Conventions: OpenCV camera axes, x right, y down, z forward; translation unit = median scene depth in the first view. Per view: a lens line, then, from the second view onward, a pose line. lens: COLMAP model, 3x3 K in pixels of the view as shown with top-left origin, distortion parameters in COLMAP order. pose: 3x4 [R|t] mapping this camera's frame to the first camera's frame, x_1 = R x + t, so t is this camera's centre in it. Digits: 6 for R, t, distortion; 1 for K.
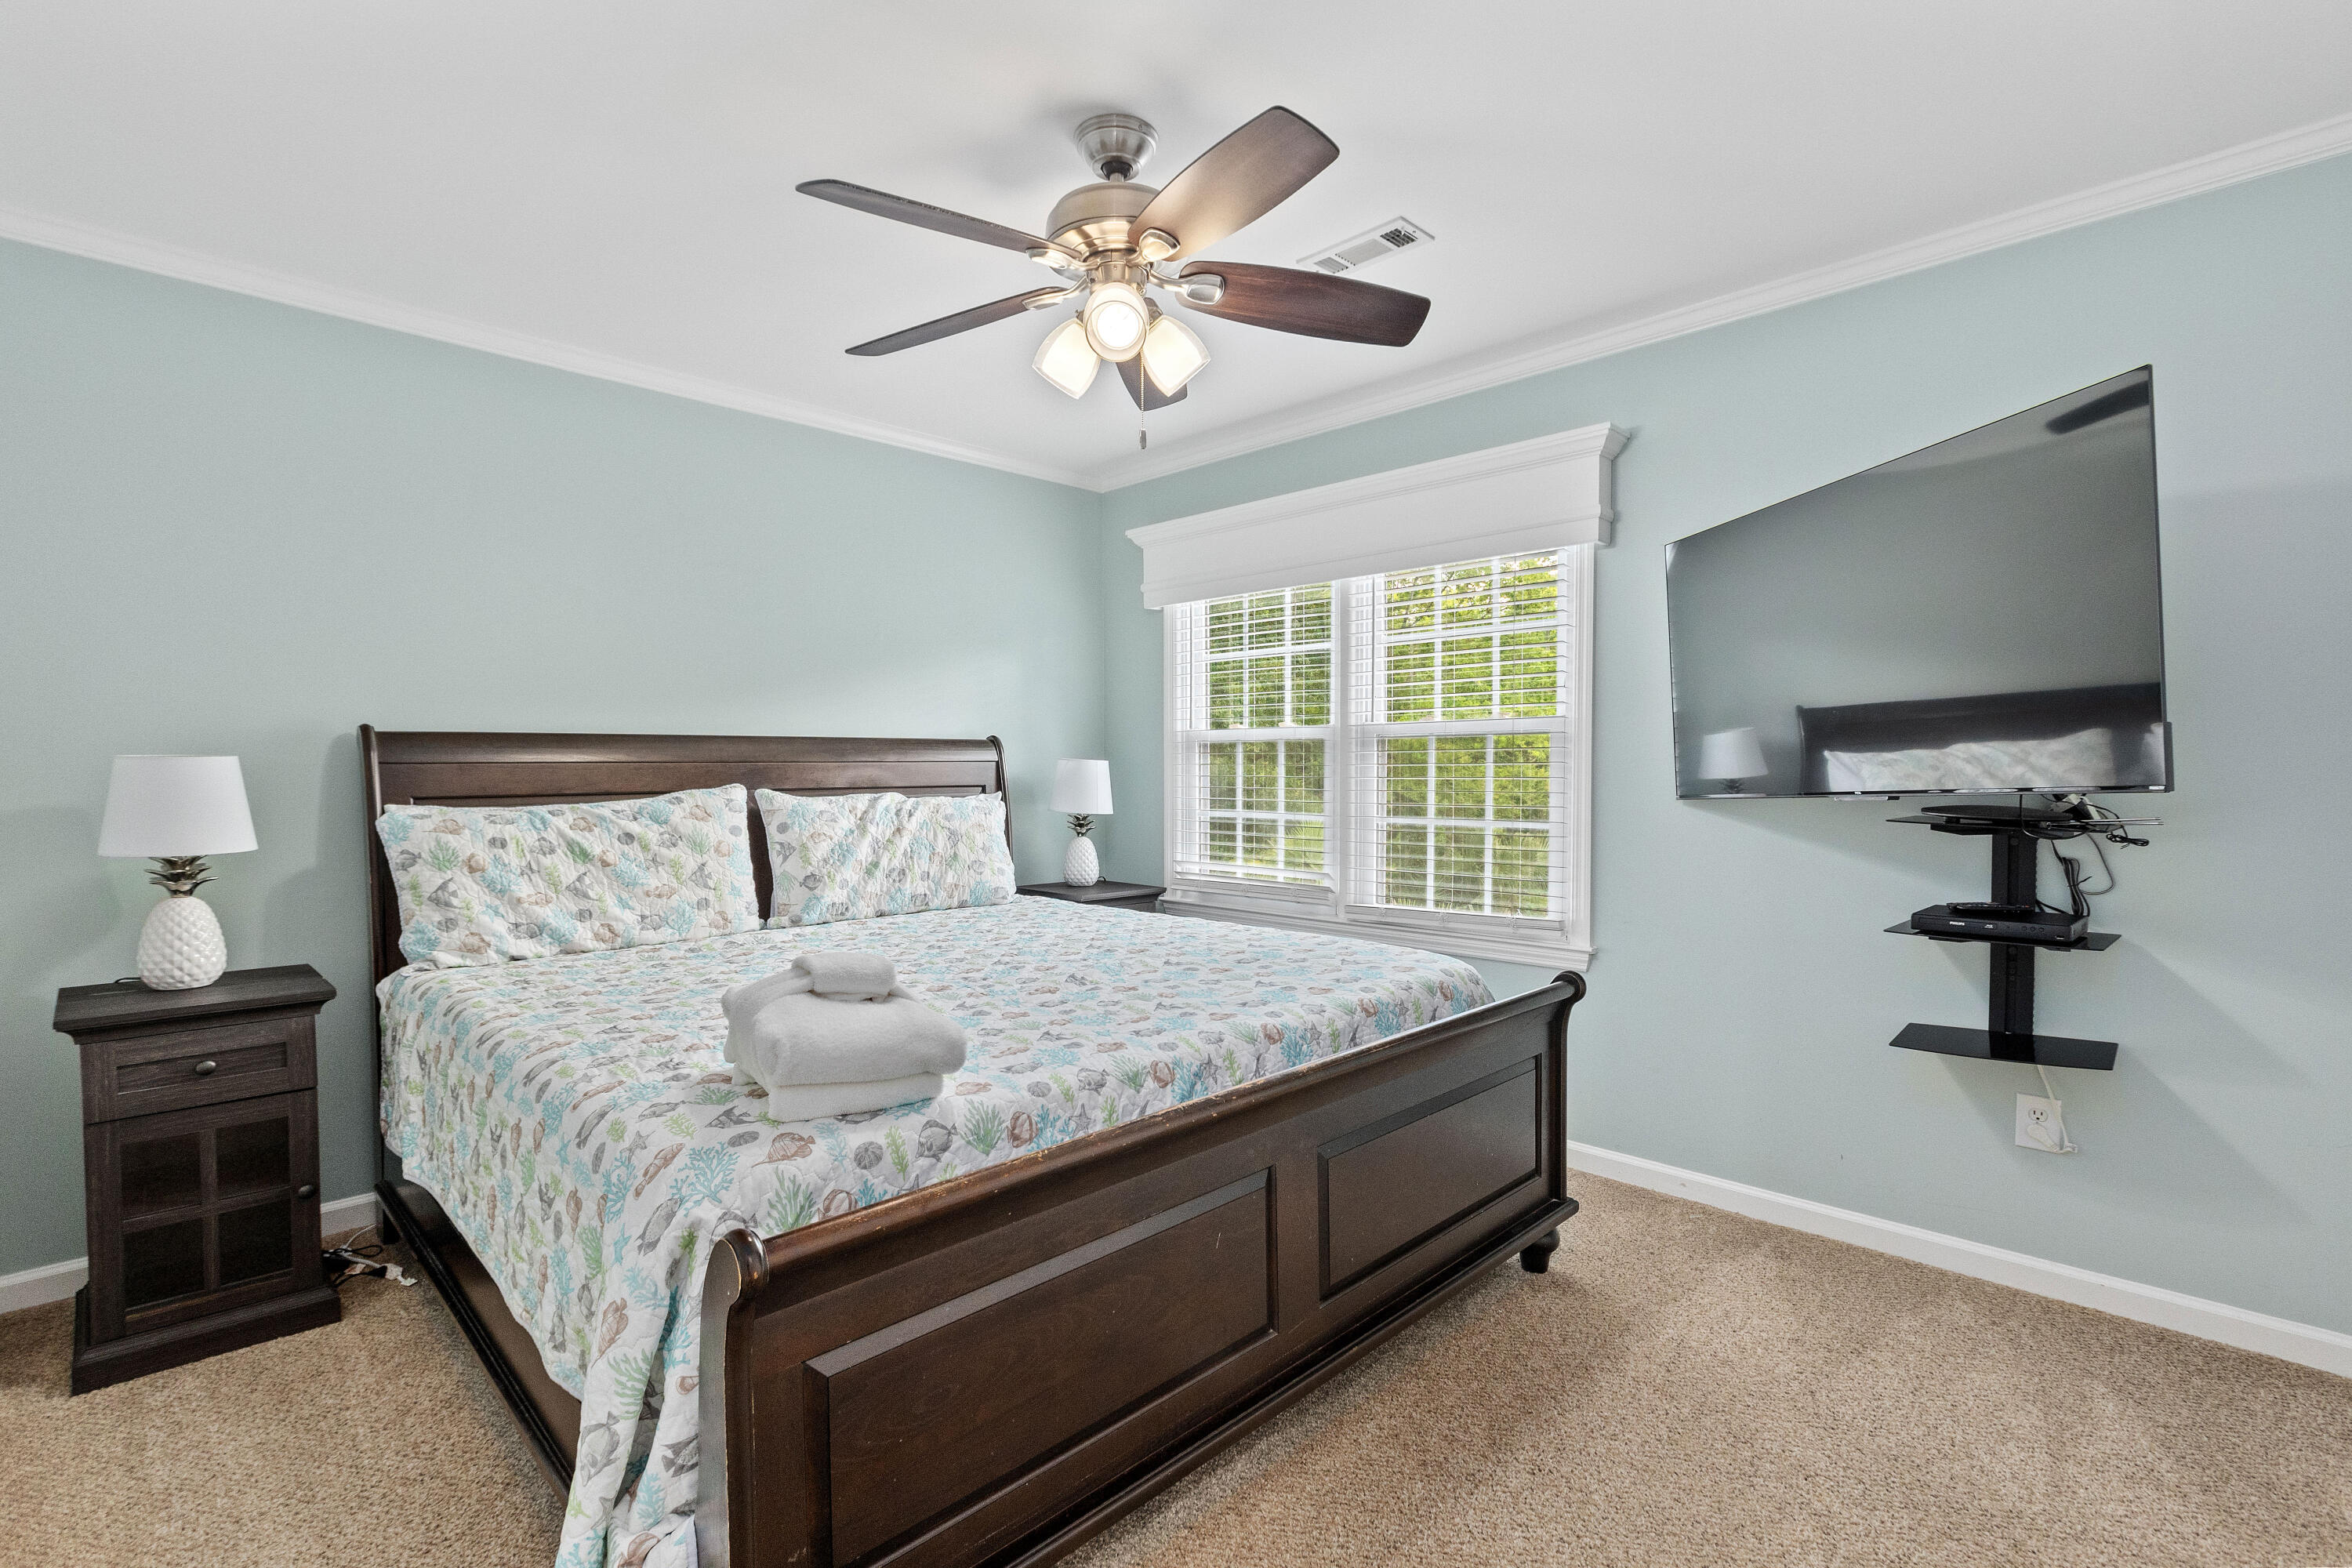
lens RADIAL K [[1110.0, 0, 1166.3], [0, 1110.0, 818.5], [0, 0, 1]] dist [0.007085, -0.000460]
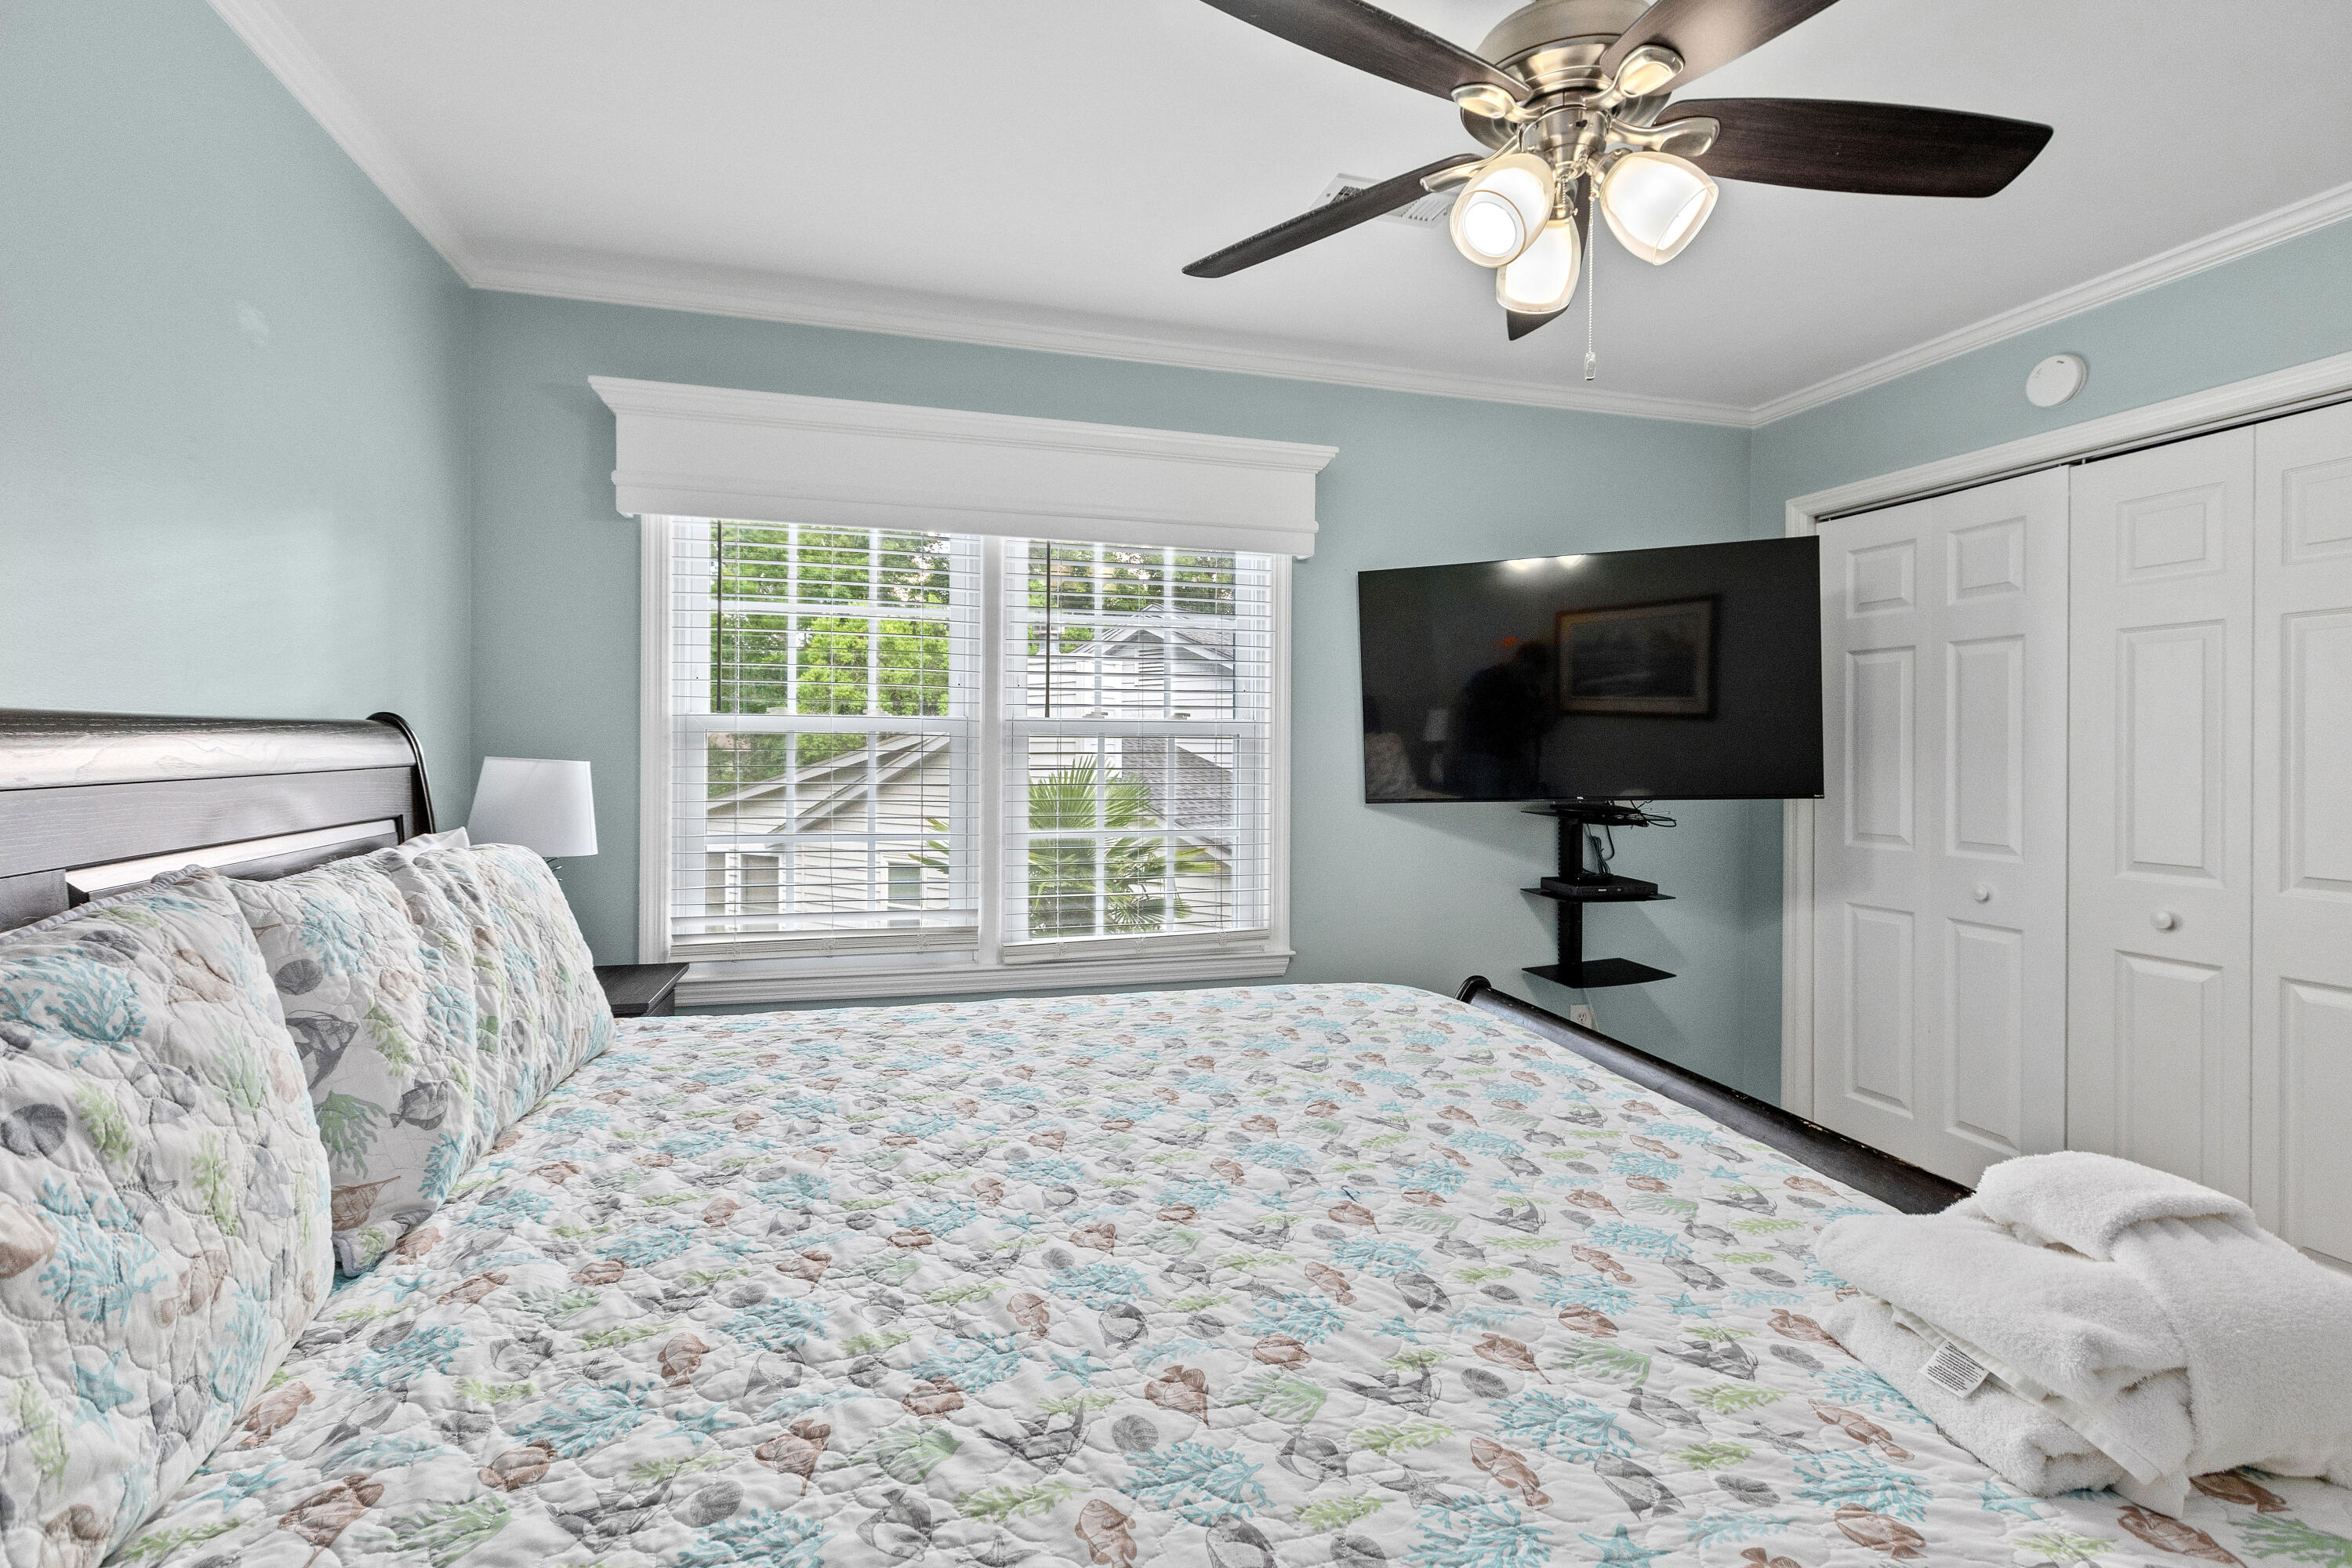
lens RADIAL K [[1073.3, 0, 1170.5], [0, 1073.3, 762.2], [0, 0, 1]] dist [0.003289, 0.000003]
pose [[0.477168, -0.004808, 0.878799, -0.541131], [0.027834, 0.999566, -0.009644, -0.051237], [-0.878371, 0.029062, 0.477095, 0.621511]]
